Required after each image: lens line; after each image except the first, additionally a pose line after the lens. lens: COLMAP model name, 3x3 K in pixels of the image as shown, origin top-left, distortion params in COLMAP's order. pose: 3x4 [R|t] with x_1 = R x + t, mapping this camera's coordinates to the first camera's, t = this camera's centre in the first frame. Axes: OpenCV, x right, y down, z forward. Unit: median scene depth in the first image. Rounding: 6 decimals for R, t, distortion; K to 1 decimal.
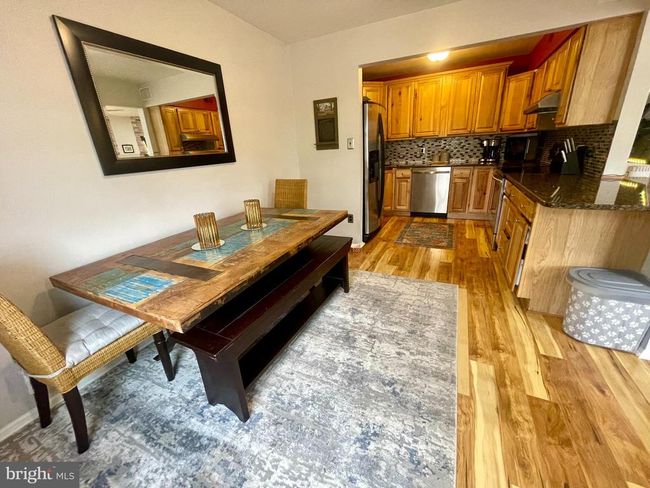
lens RADIAL K [[260.0, 0, 325.0], [0, 260.0, 244.0], [0, 0, 1]] dist [-0.001998, 0.000123]
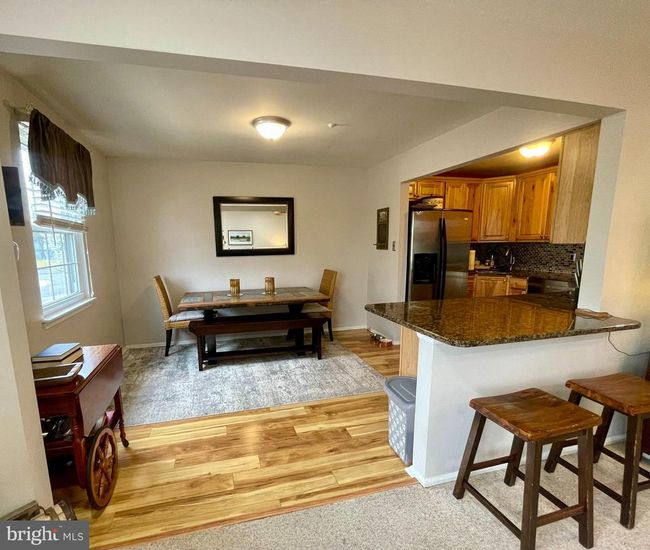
lens RADIAL K [[349.5, 0, 323.7], [0, 349.5, 305.9], [0, 0, 1]] dist [-0.000490, -0.000190]
pose [[0.660759, 0.185593, -0.727291, 1.310056], [-0.283509, 0.958883, -0.012882, -0.050067], [0.694997, 0.214706, 0.686208, -0.216443]]
